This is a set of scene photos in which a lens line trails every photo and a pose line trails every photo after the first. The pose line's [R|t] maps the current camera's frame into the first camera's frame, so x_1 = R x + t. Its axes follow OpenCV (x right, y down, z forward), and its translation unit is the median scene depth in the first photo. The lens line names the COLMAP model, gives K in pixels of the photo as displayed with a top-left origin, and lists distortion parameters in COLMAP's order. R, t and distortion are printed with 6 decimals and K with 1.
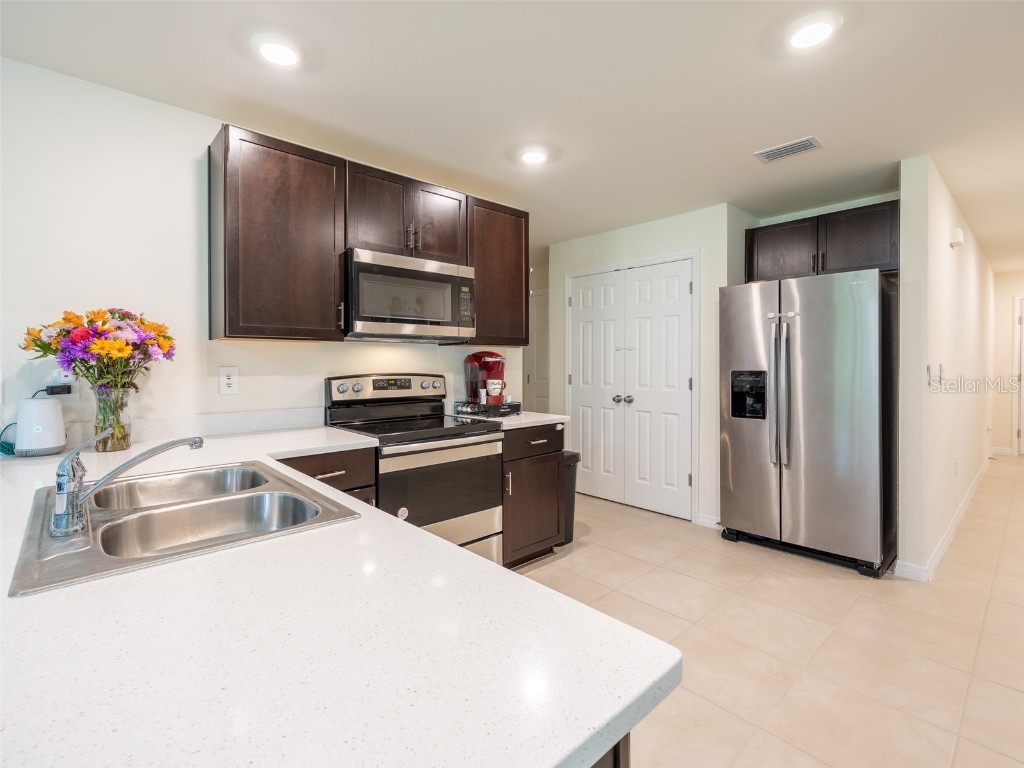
lens RADIAL K [[484.1, 0, 510.8], [0, 484.1, 370.3], [0, 0, 1]] dist [0.000659, -0.001045]
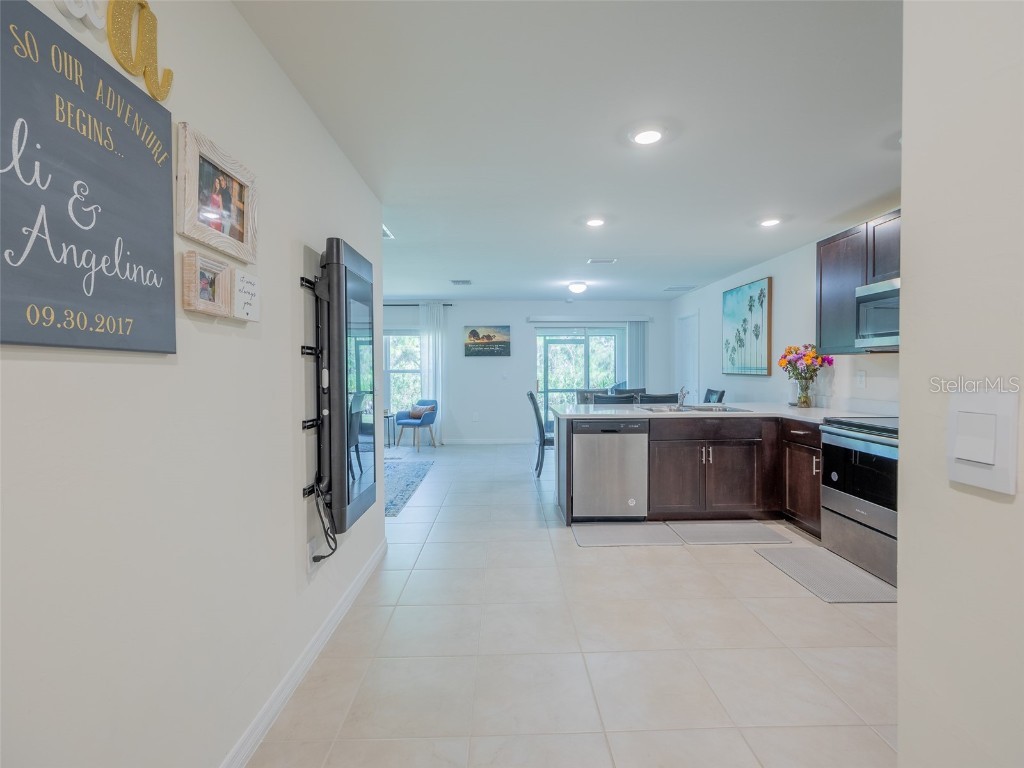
lens RADIAL K [[484.1, 0, 520.8], [0, 484.1, 365.1], [0, 0, 1]] dist [0.000659, -0.001045]
pose [[-0.648999, -0.001114, -0.760788, 1.194275], [-0.006819, 0.999967, 0.004352, -0.021888], [0.760758, 0.008012, -0.648986, 1.010157]]
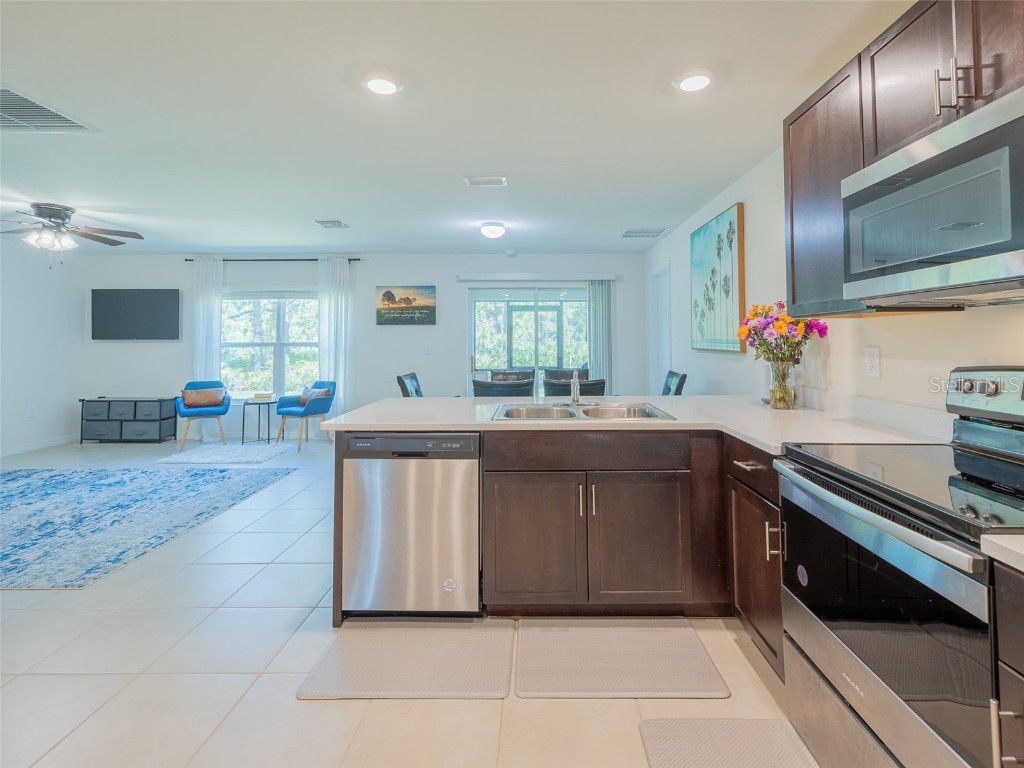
lens RADIAL K [[484.1, 0, 529.2], [0, 484.1, 324.6], [0, 0, 1]] dist [0.000659, -0.001045]
pose [[-0.683503, -0.020867, -0.729649, 0.419147], [-0.008994, 0.999756, -0.020166, -0.020277], [0.729892, -0.007221, -0.683524, 0.972531]]
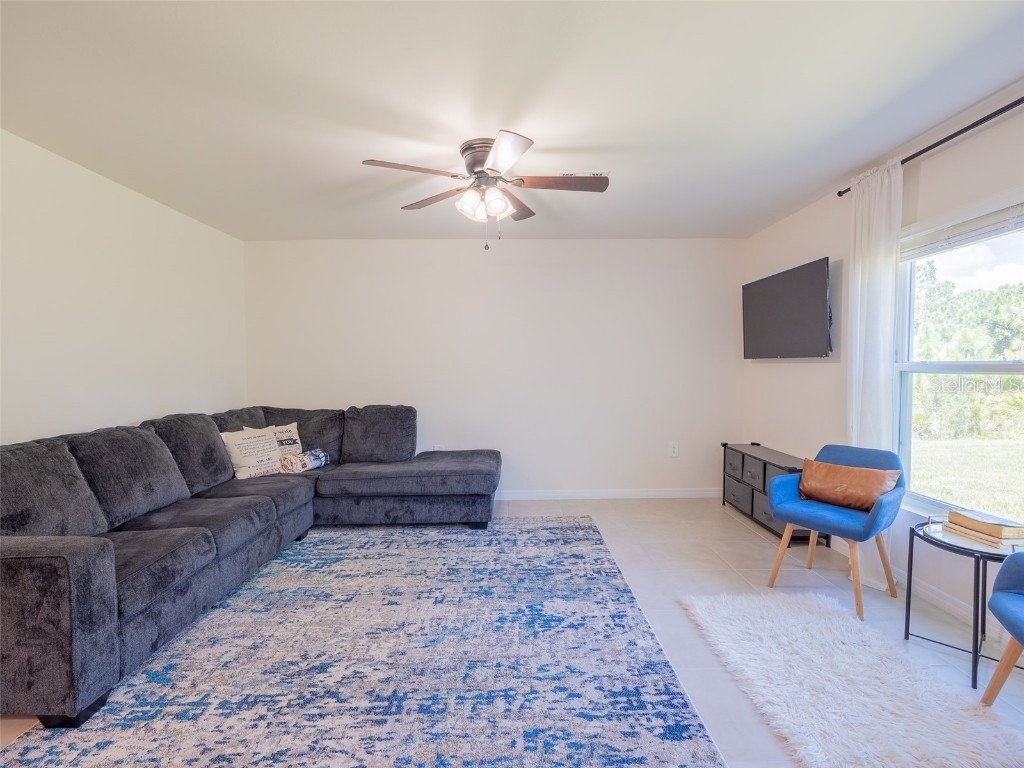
lens RADIAL K [[484.1, 0, 516.4], [0, 484.1, 390.4], [0, 0, 1]] dist [0.000659, -0.001045]
pose [[-0.729934, -0.028926, 0.682905, -0.352838], [0.020085, 0.997765, 0.063730, 0.010254], [-0.683222, 0.060234, -0.727722, -0.408439]]
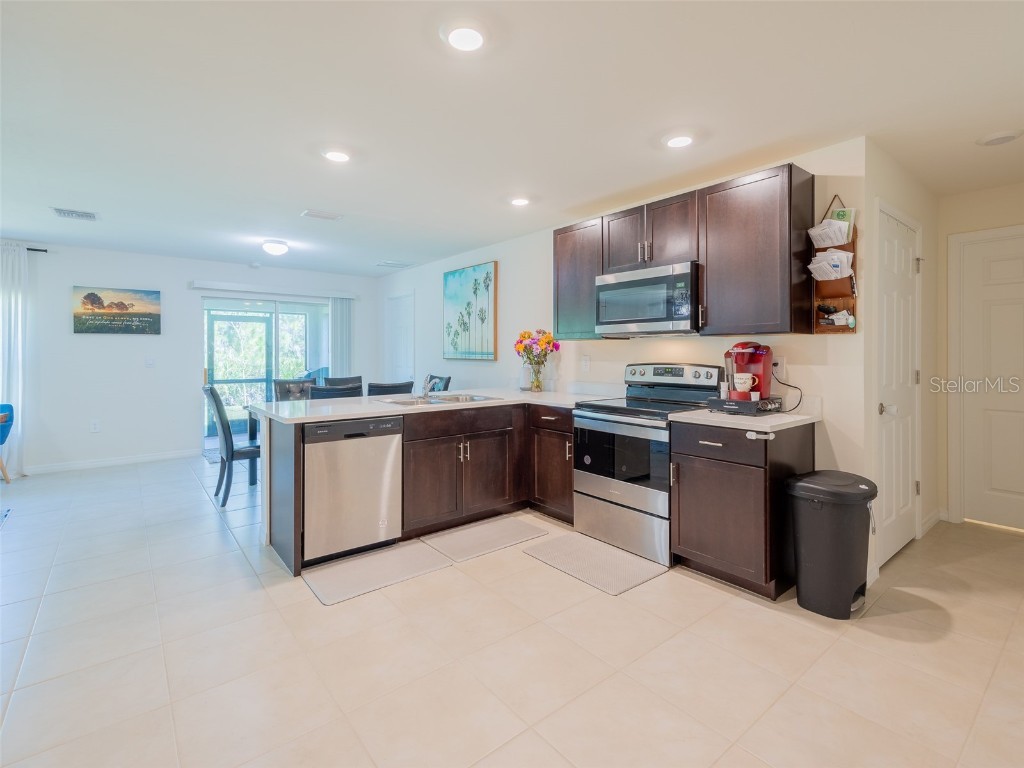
lens RADIAL K [[484.1, 0, 512.6], [0, 484.1, 354.3], [0, 0, 1]] dist [0.000659, -0.001045]
pose [[-0.059602, 0.005385, -0.998208, 1.001525], [-0.016677, 0.999841, 0.006390, -0.016313], [0.998083, 0.017028, -0.059502, 0.708990]]
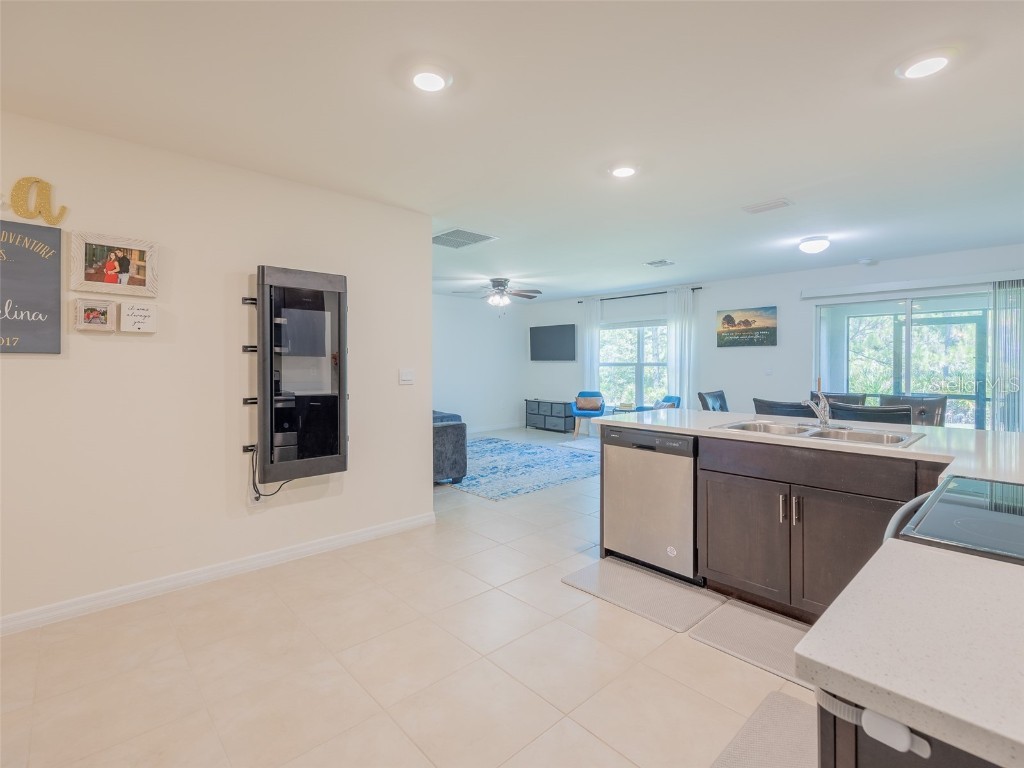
lens RADIAL K [[484.1, 0, 516.8], [0, 484.1, 360.8], [0, 0, 1]] dist [0.000659, -0.001045]
pose [[-0.999998, 0.001432, 0.001098, 0.259803], [0.001449, 0.999874, 0.015807, -0.028595], [-0.001076, 0.015809, -0.999874, 1.327424]]
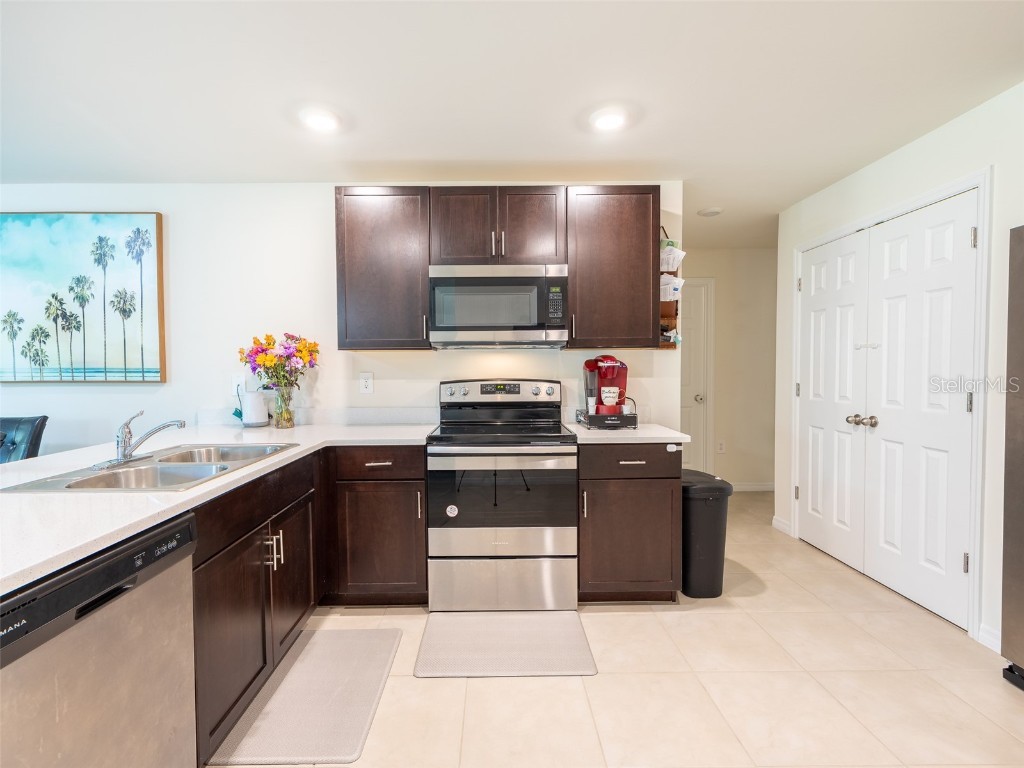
lens RADIAL K [[484.1, 0, 493.9], [0, 484.1, 384.8], [0, 0, 1]] dist [0.000659, -0.001045]
pose [[0.741200, 0.019735, -0.670994, 0.454721], [-0.005984, 0.999722, 0.022794, -0.004157], [0.671257, -0.012879, 0.741112, 0.228908]]
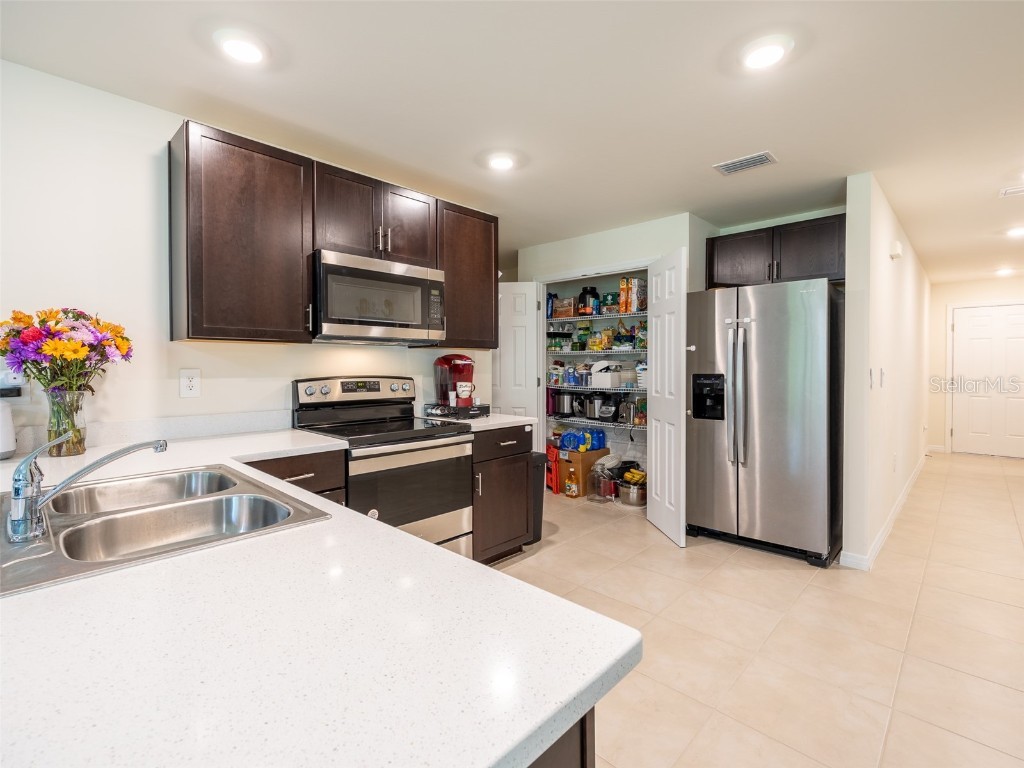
lens RADIAL K [[484.1, 0, 514.0], [0, 484.1, 375.8], [0, 0, 1]] dist [0.000659, -0.001045]
pose [[0.997427, 0.000756, 0.071679, -0.002594], [-0.001112, 0.999987, 0.004929, 0.000987], [-0.071675, -0.004996, 0.997416, -0.016945]]
